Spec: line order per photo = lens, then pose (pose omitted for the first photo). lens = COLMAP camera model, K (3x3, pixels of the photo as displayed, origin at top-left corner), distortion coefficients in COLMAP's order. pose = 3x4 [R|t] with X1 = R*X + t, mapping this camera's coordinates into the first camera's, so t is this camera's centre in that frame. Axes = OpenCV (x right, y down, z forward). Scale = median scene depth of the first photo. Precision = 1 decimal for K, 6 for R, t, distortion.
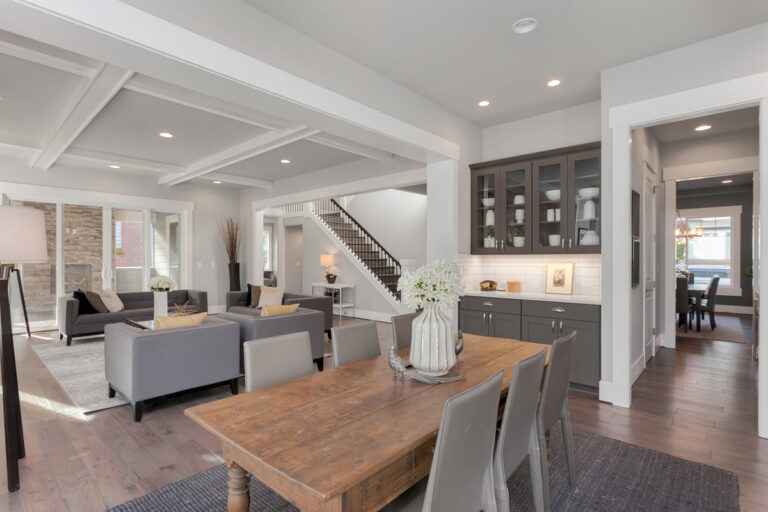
lens RADIAL K [[375.5, 0, 385.9], [0, 375.5, 259.7], [0, 0, 1]] dist [-0.000404, 0.000118]
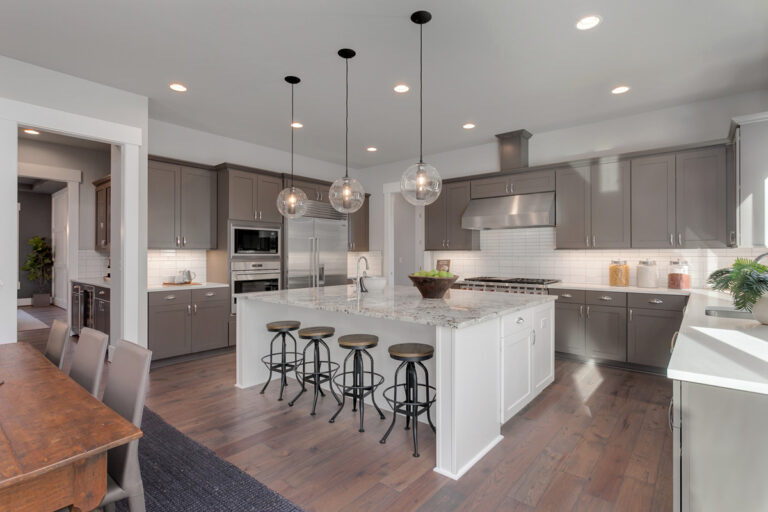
lens RADIAL K [[375.5, 0, 386.0], [0, 375.5, 253.8], [0, 0, 1]] dist [-0.000404, 0.000118]
pose [[-0.025846, -0.001263, 0.999665, -1.178617], [-0.005527, 0.999984, 0.001121, -0.000289], [-0.999651, -0.005496, -0.025852, 0.145903]]
